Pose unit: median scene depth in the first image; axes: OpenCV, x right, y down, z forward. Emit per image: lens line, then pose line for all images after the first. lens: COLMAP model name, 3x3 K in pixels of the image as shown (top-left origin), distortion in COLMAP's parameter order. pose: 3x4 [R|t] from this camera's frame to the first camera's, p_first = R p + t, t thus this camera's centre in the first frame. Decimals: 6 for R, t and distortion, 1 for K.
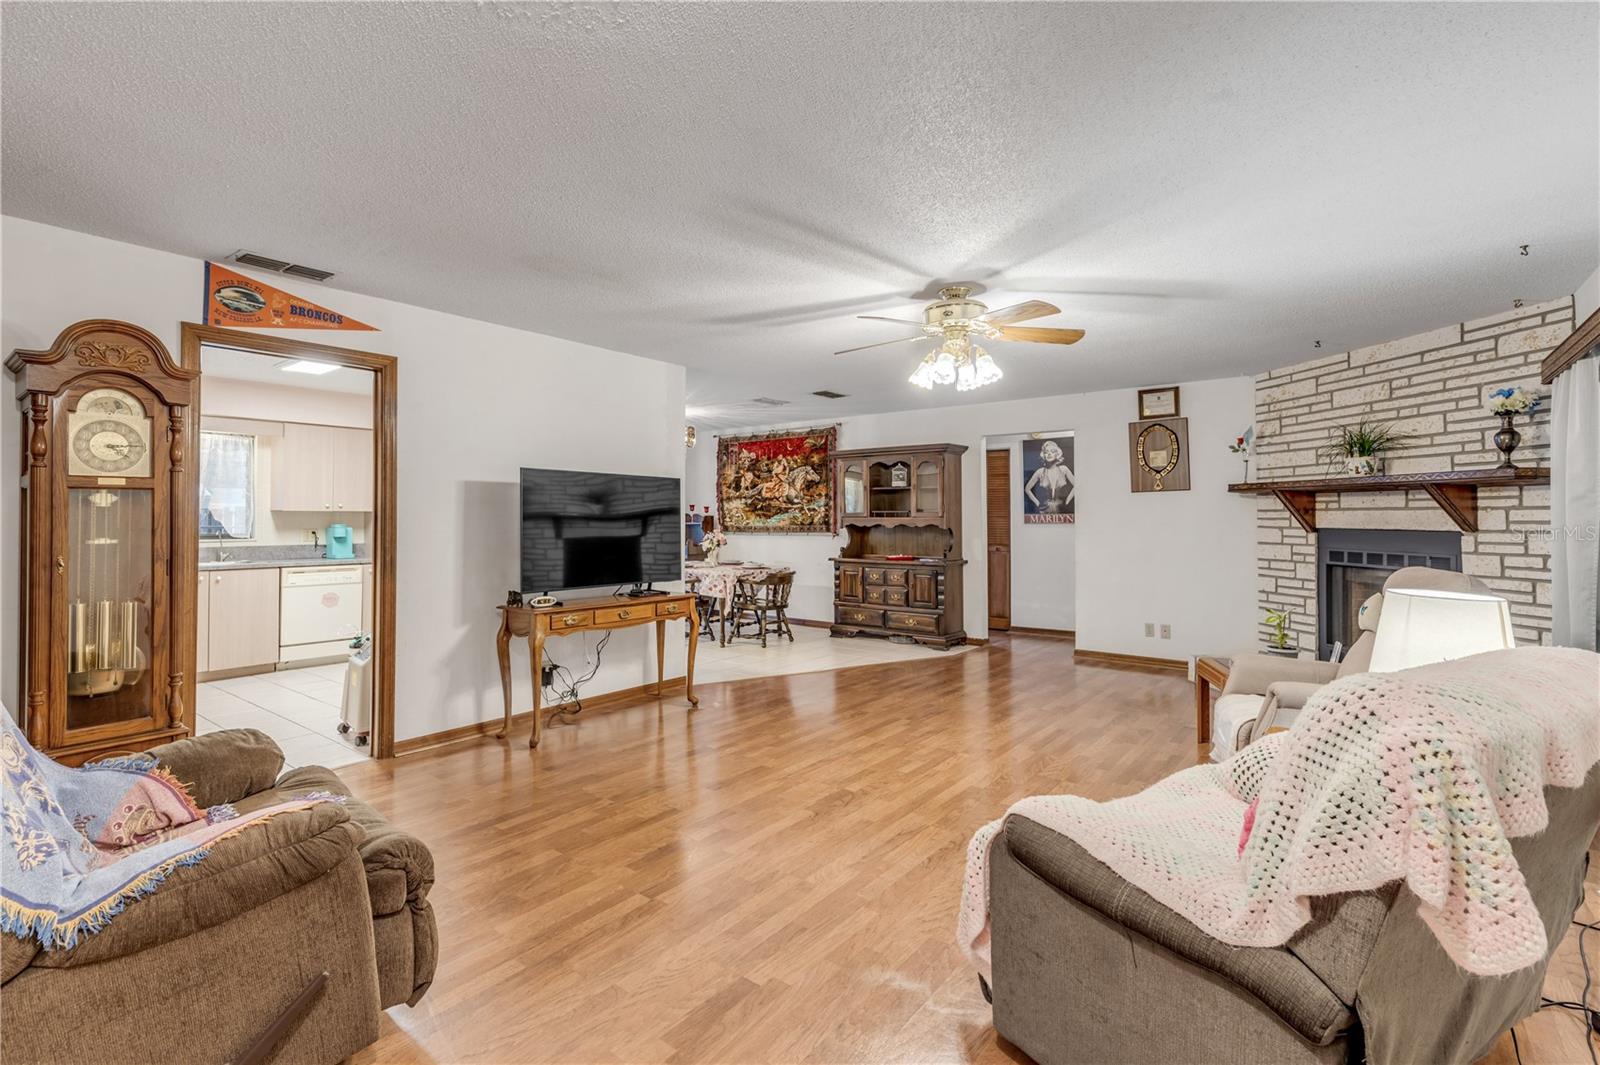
lens RADIAL K [[735.8, 0, 798.5], [0, 735.8, 504.0], [0, 0, 1]] dist [0.004637, -0.001436]
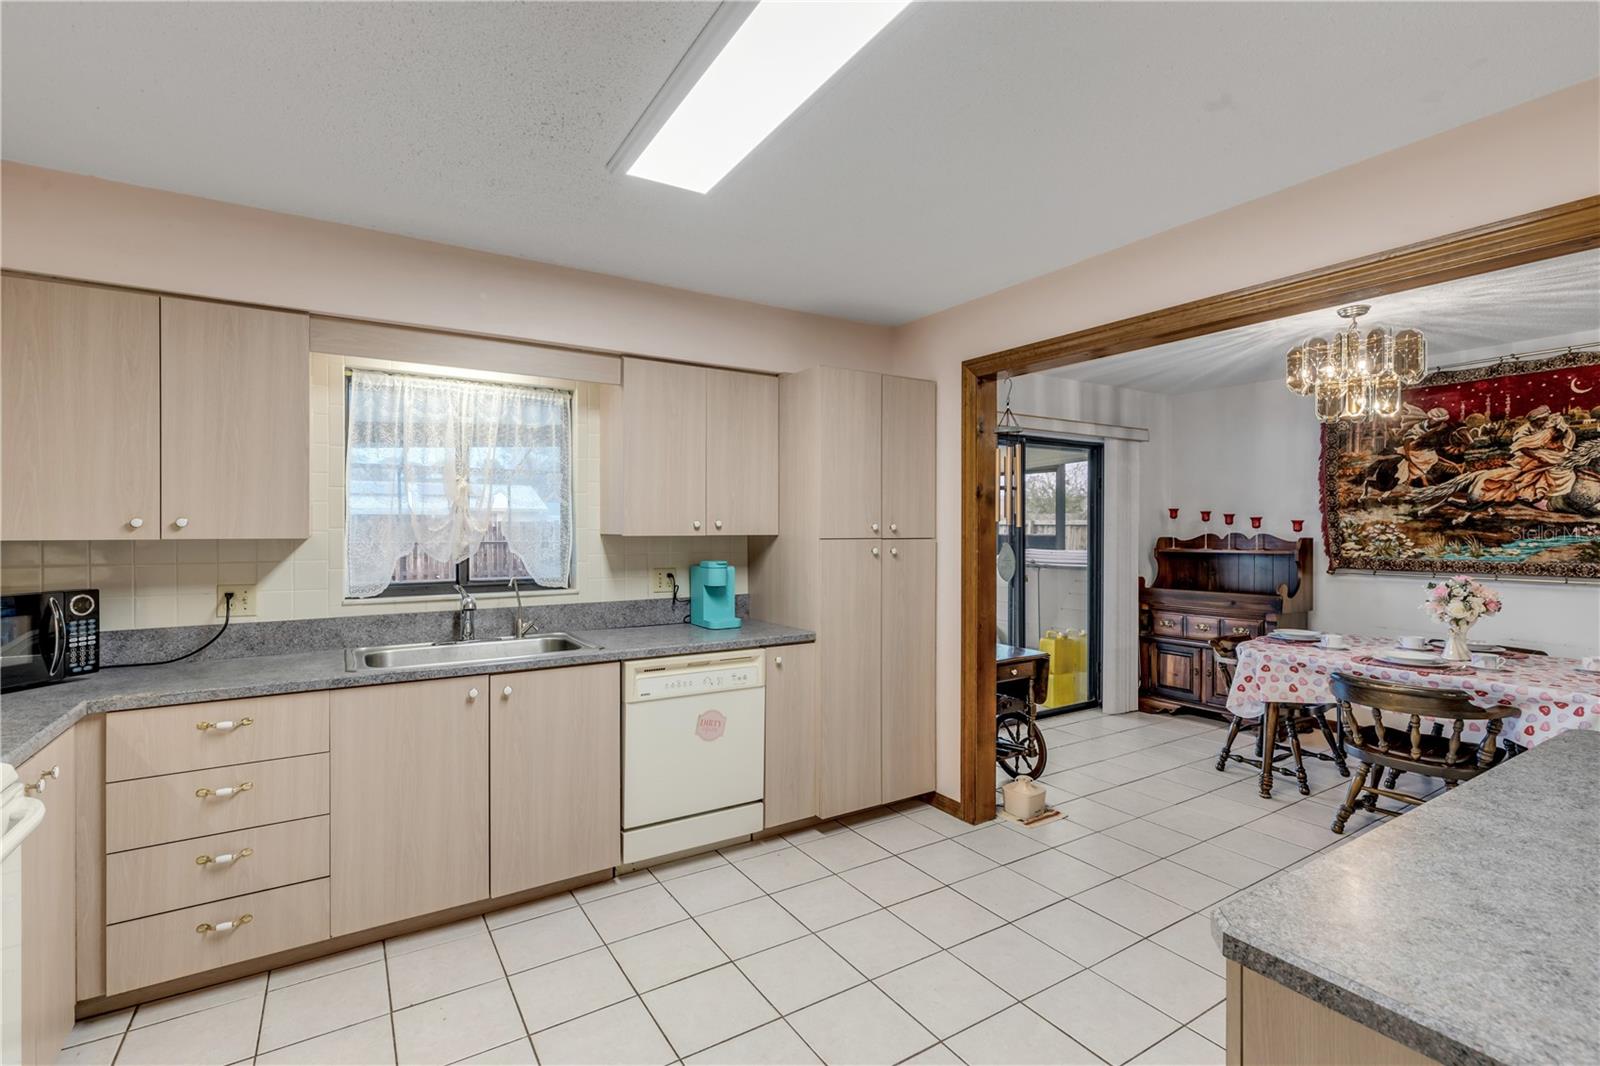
lens RADIAL K [[724.8, 0, 798.6], [0, 724.8, 529.5], [0, 0, 1]] dist [0.005557, -0.001049]
pose [[0.941905, 0.001474, -0.335877, -0.465891], [0.006142, 0.999748, 0.021612, -0.005315], [0.335824, -0.022420, 0.941658, 0.638508]]
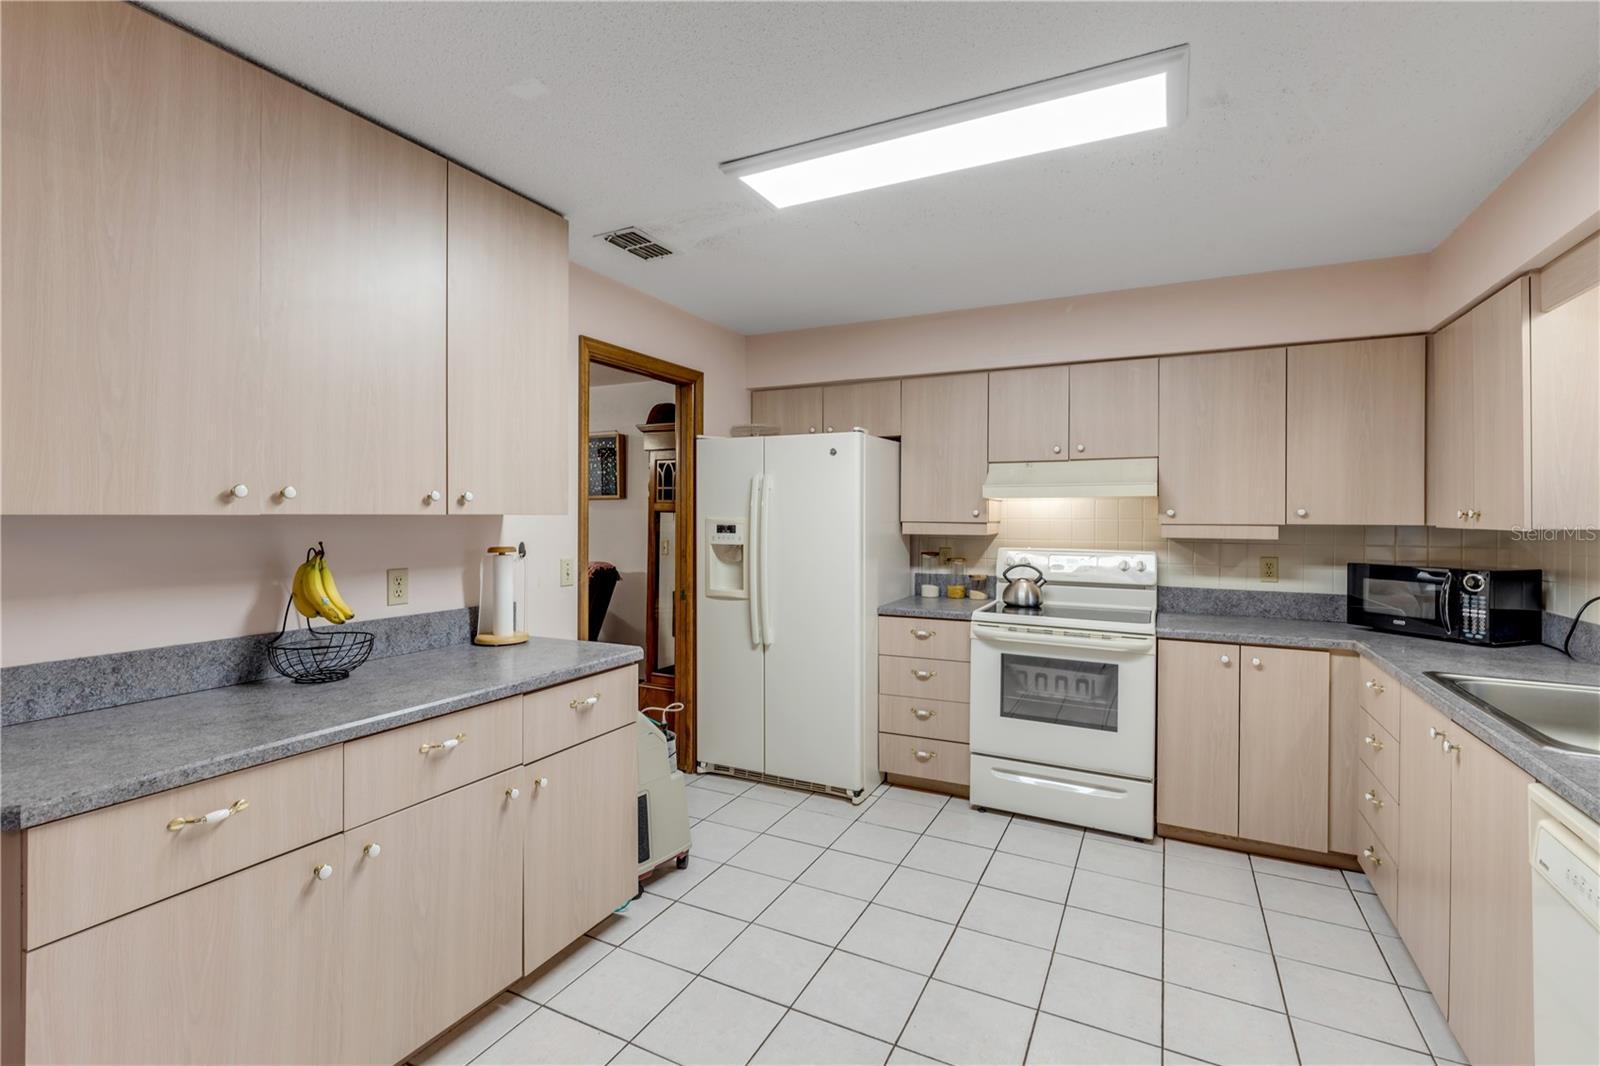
lens RADIAL K [[722.4, 0, 795.6], [0, 722.4, 517.8], [0, 0, 1]] dist [0.003075, -0.000582]
pose [[-0.982197, -0.003090, -0.187830, -0.444112], [-0.000192, 0.999881, -0.015446, 0.006503], [0.187856, -0.015135, -0.982080, 1.236911]]
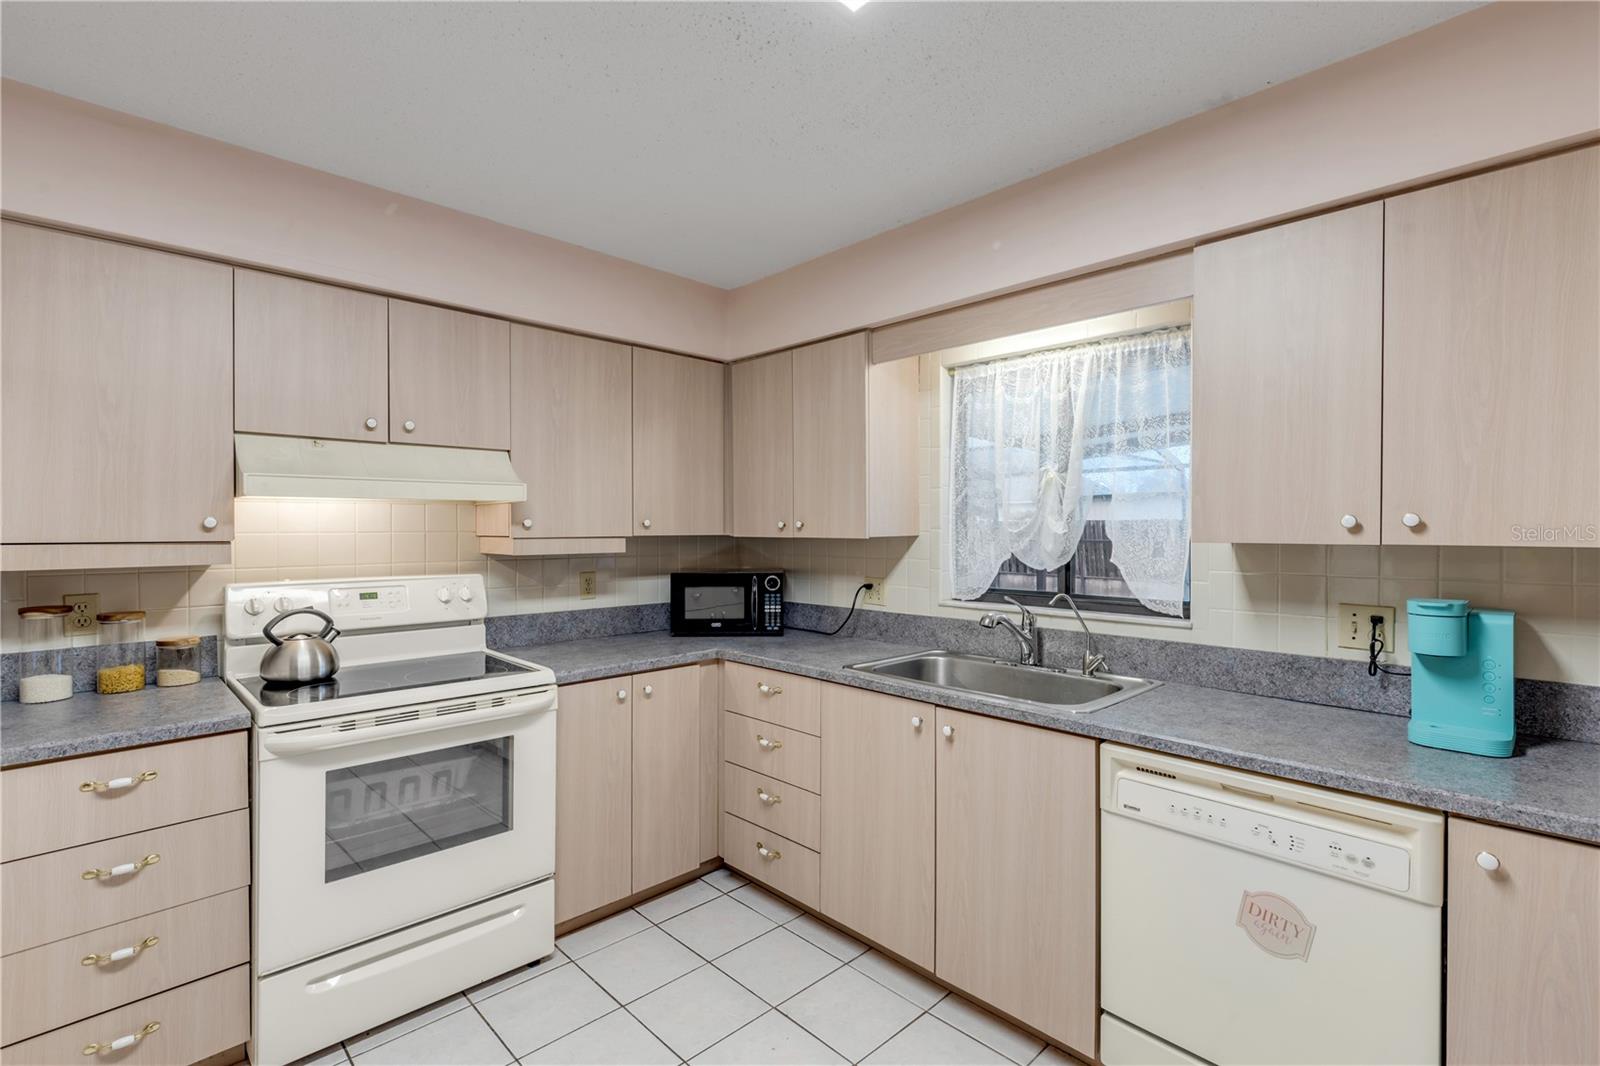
lens RADIAL K [[726.7, 0, 800.0], [0, 726.7, 533.0], [0, 0, 1]] dist [0.003454, -0.000333]
pose [[-0.138325, 0.008438, -0.990351, -0.419787], [0.020187, 0.999780, 0.005699, 0.000574], [0.990181, -0.019204, -0.138465, 0.965624]]
